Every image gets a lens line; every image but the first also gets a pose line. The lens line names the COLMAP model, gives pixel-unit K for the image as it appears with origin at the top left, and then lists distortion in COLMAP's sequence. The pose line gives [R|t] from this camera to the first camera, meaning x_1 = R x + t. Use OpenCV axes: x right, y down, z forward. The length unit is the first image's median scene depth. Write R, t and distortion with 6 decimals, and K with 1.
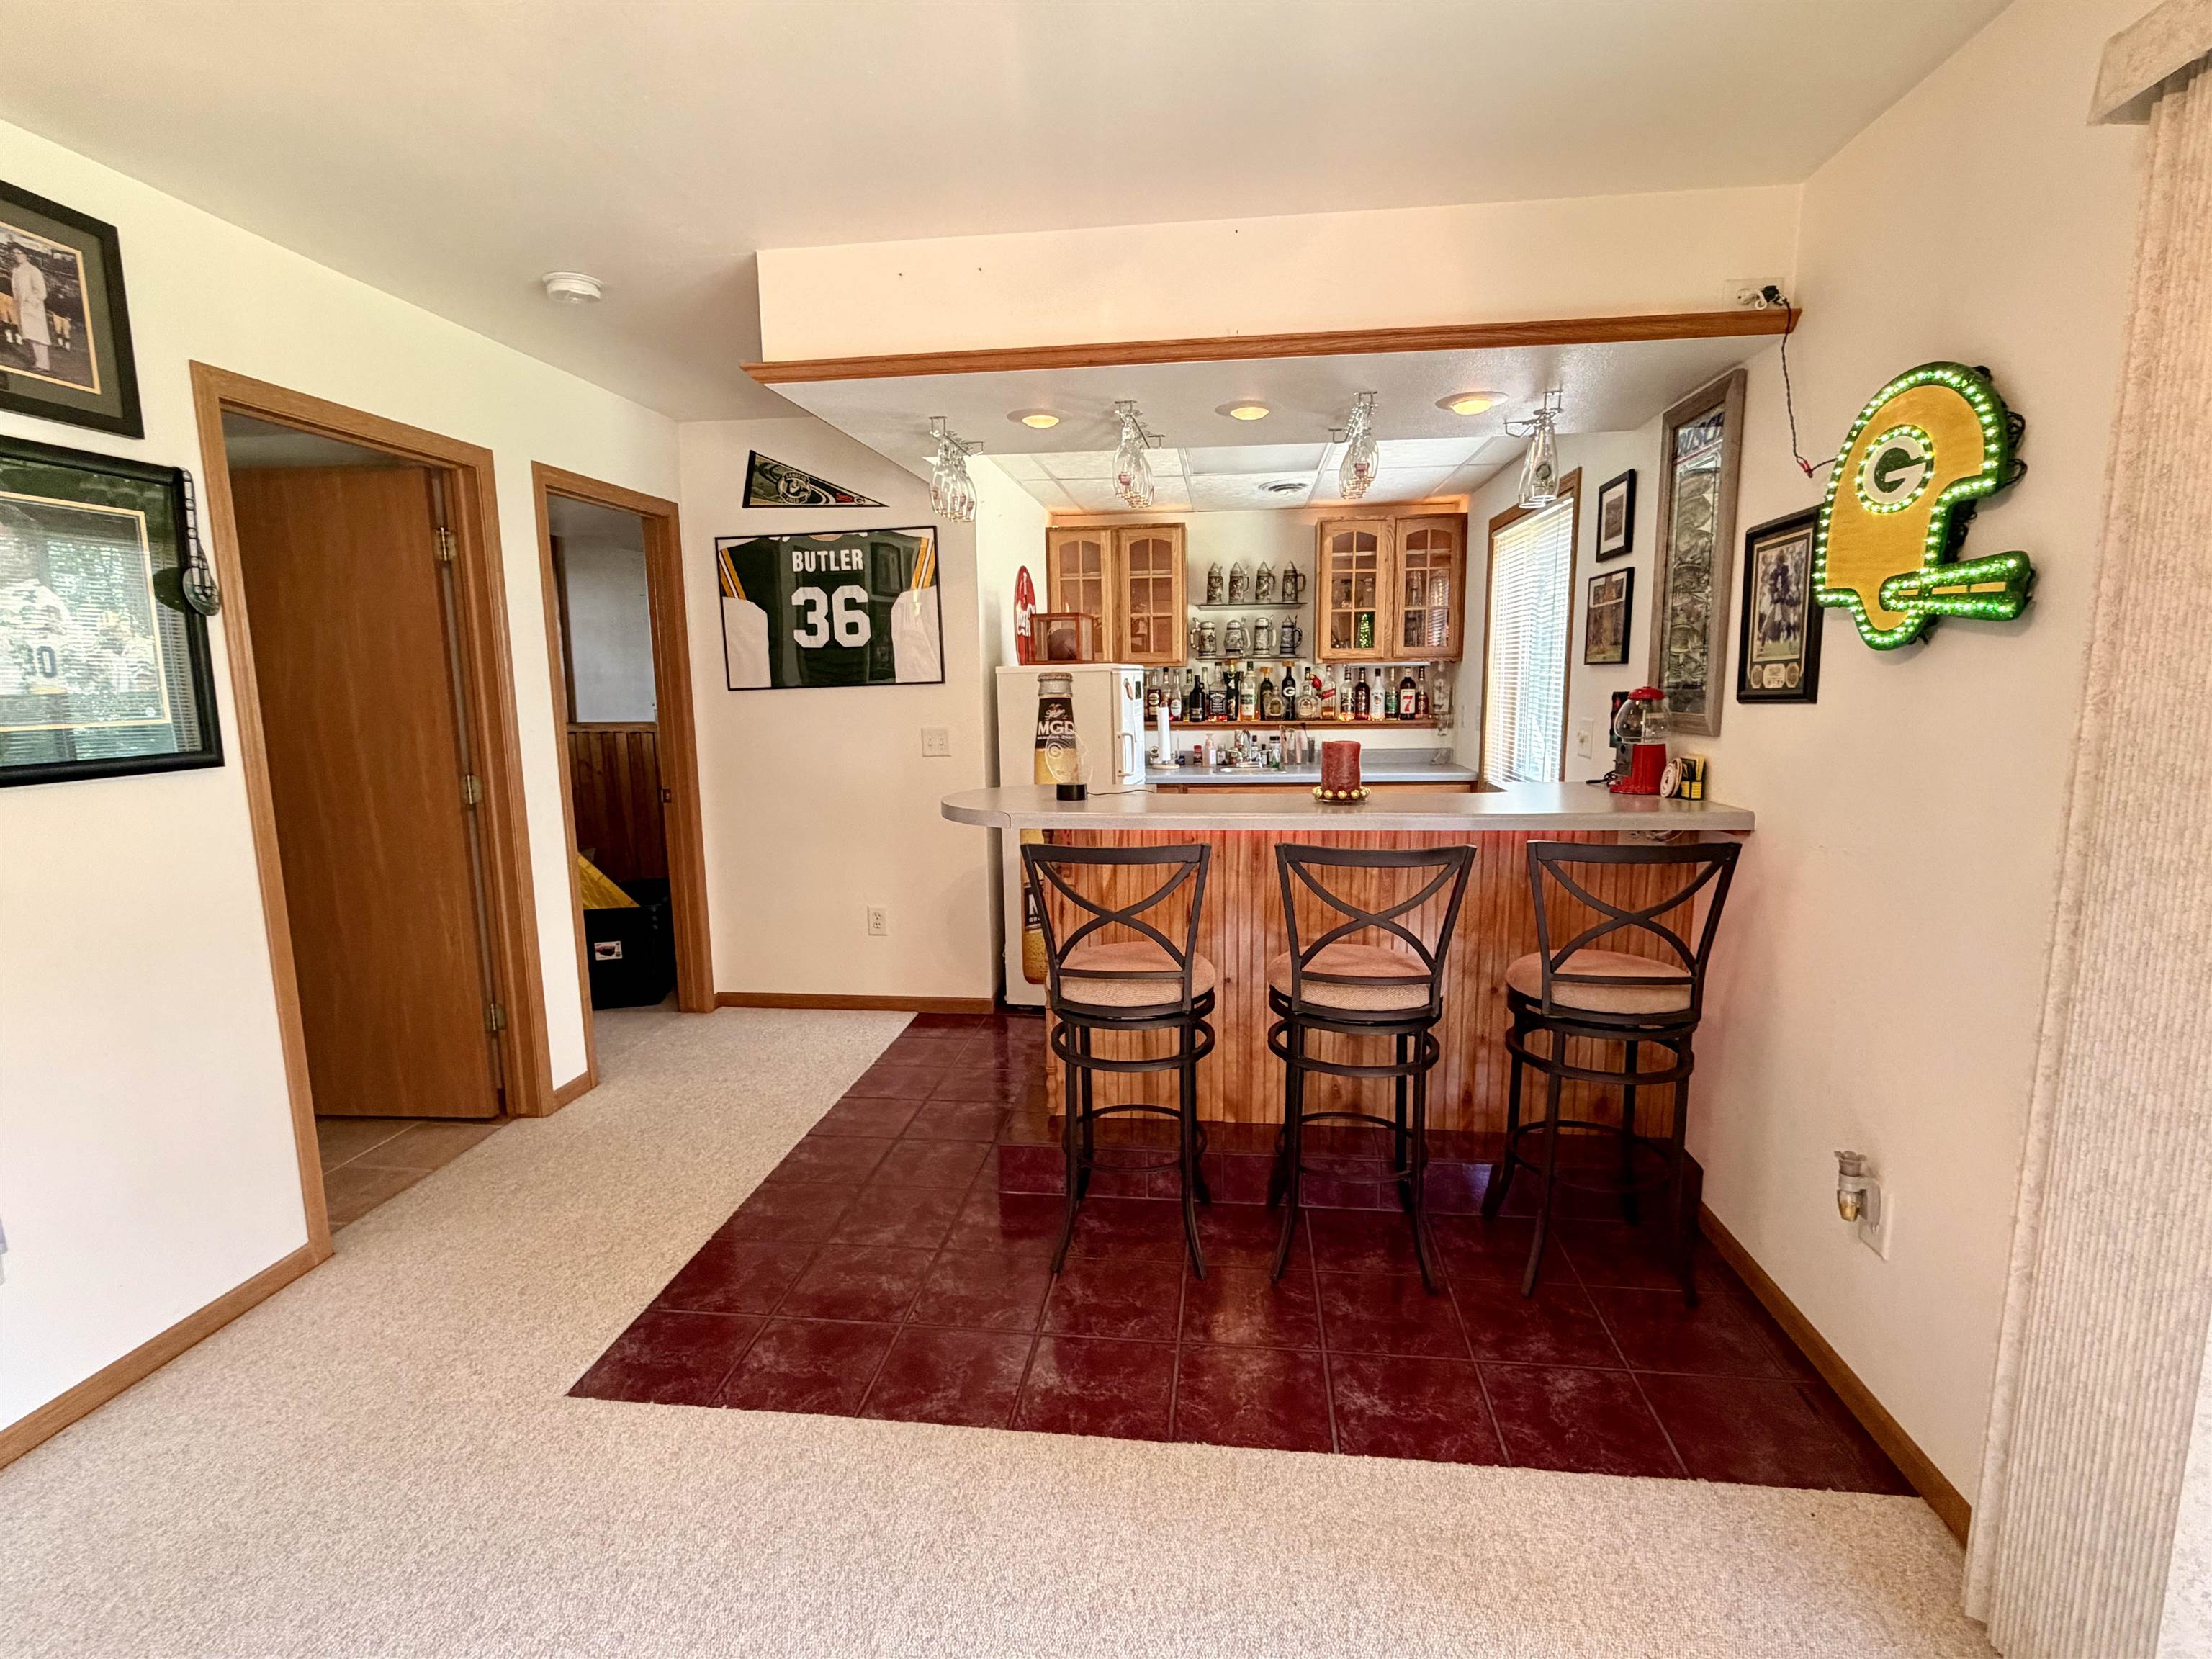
lens RADIAL K [[1040.8, 0, 1108.4], [0, 1040.8, 828.8], [0, 0, 1]] dist [-0.005057, -0.001209]
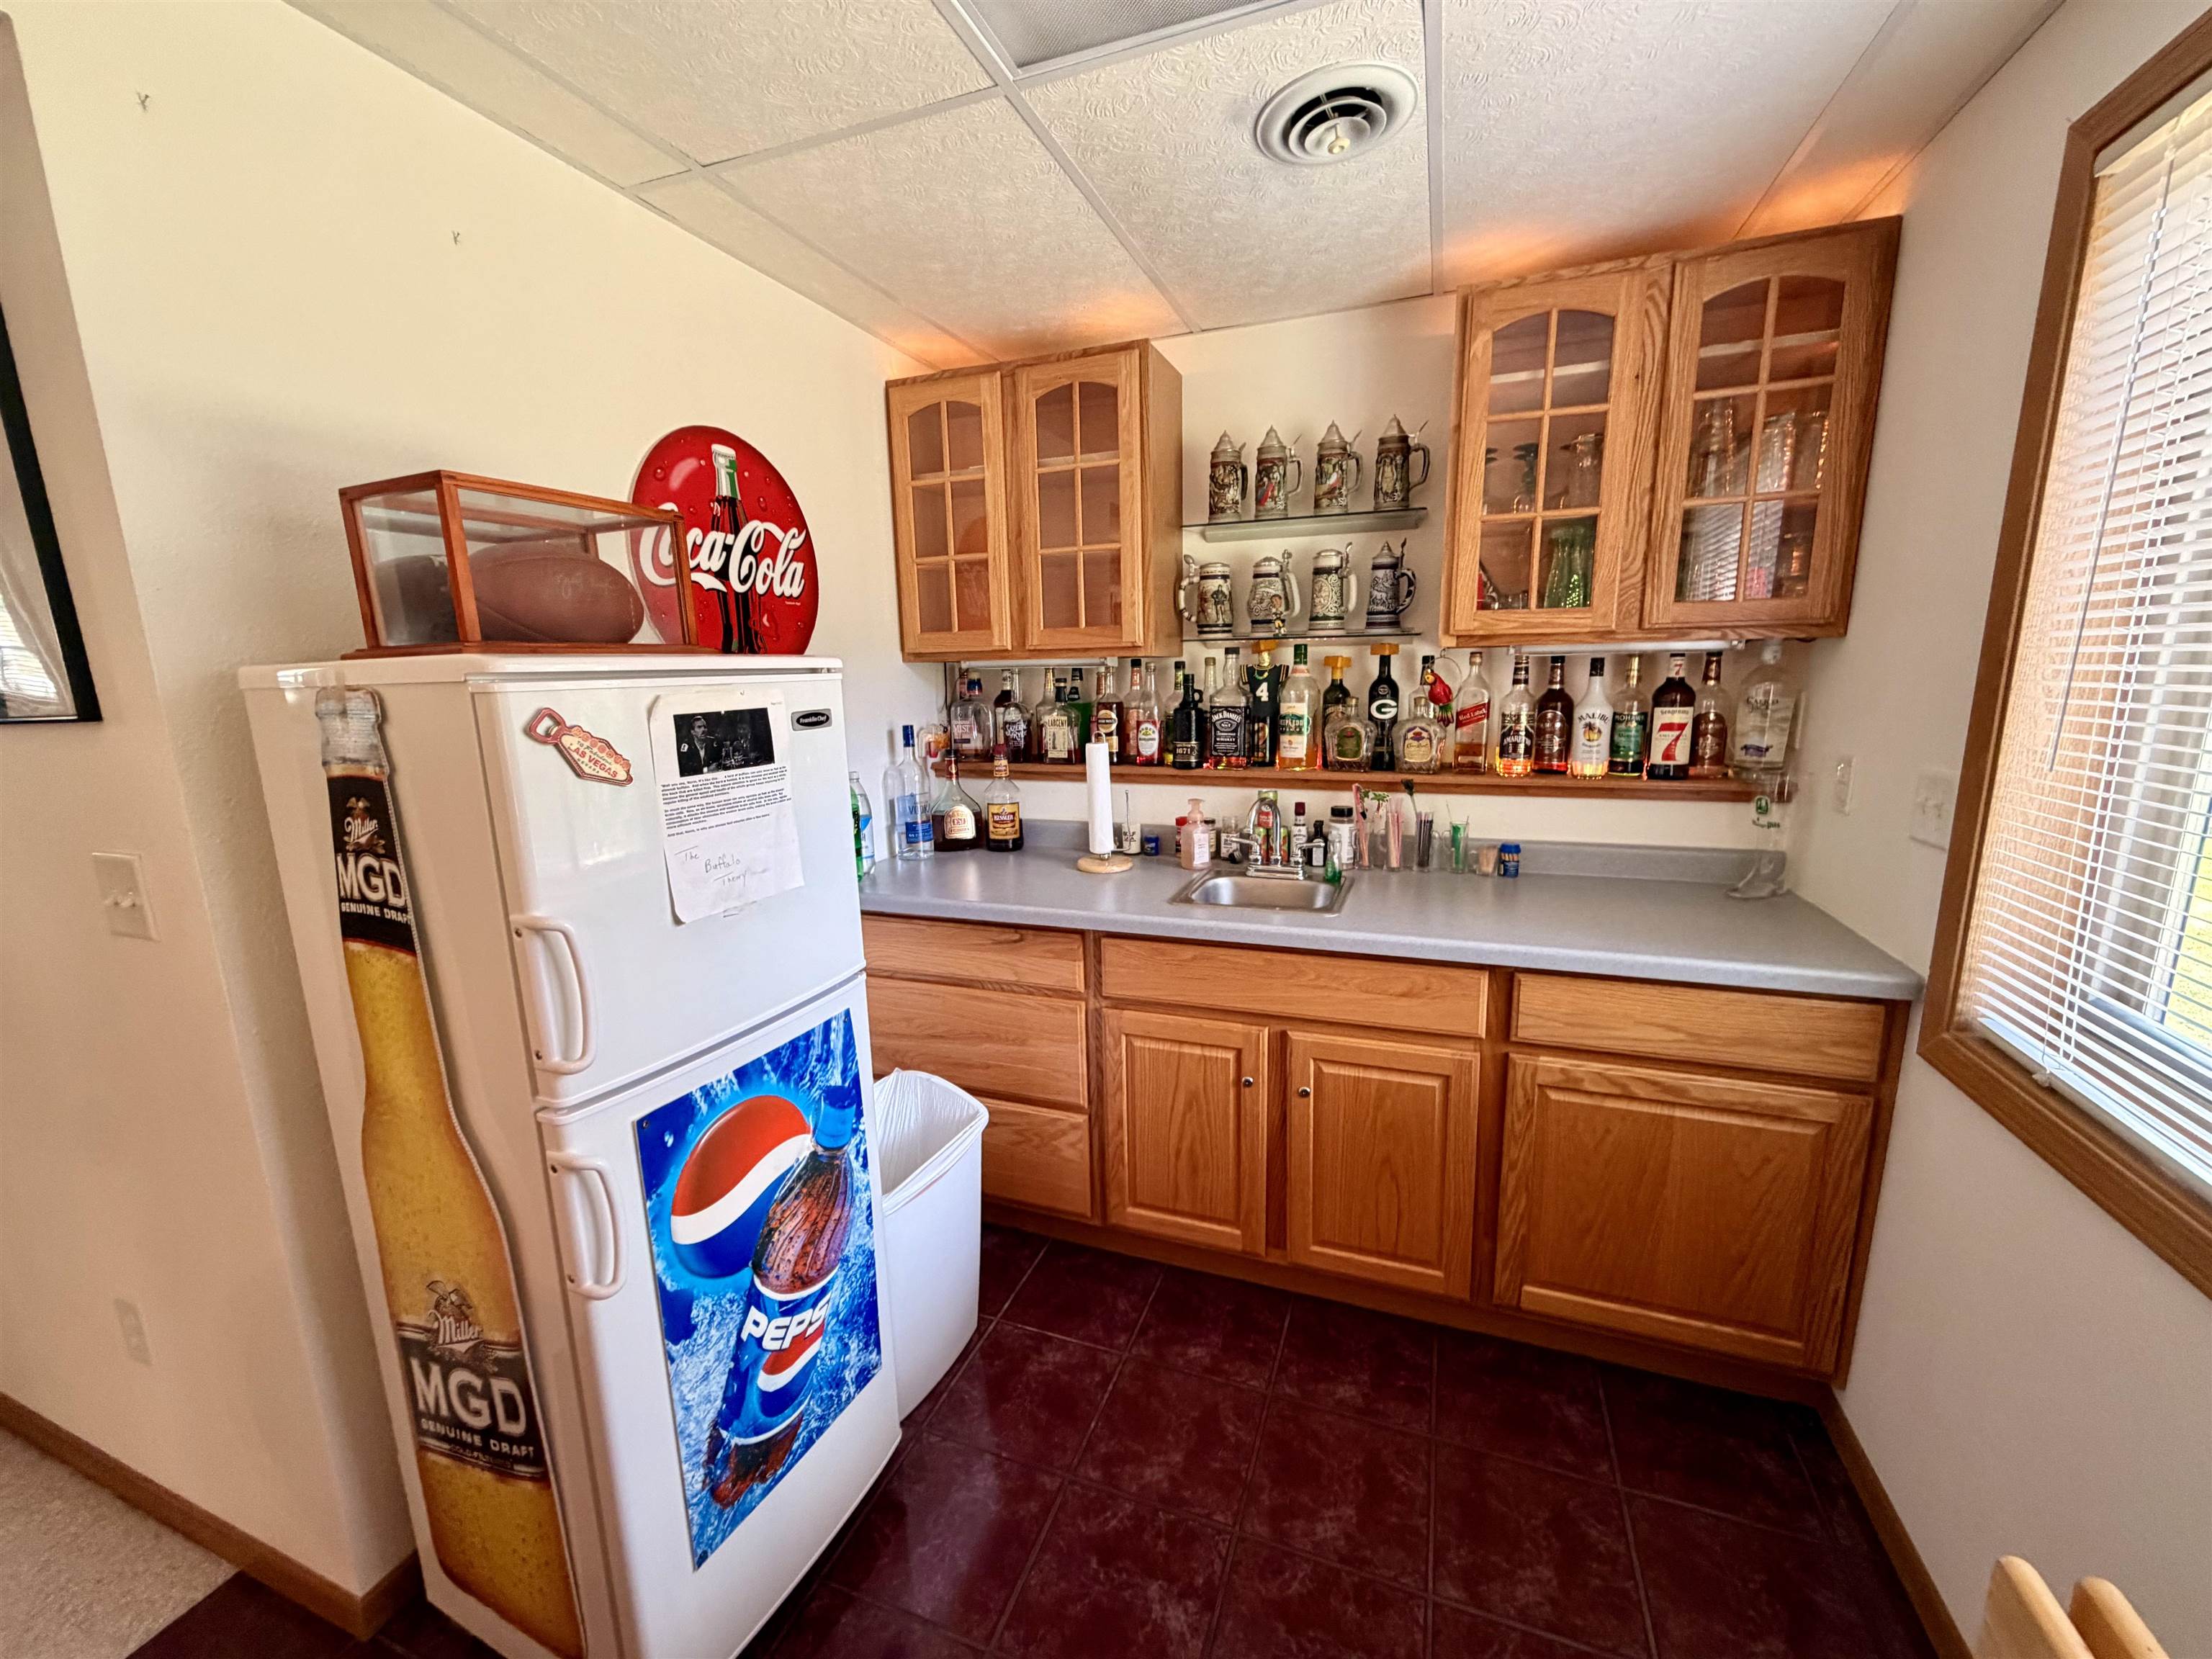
lens RADIAL K [[882.1, 0, 1099.2], [0, 882.1, 832.8], [0, 0, 1]] dist [0.000020, -0.000682]
pose [[0.968797, 0.040974, -0.244446, 0.151538], [-0.029717, 0.998329, 0.049562, -0.093691], [0.246068, -0.040752, 0.968395, 0.593121]]
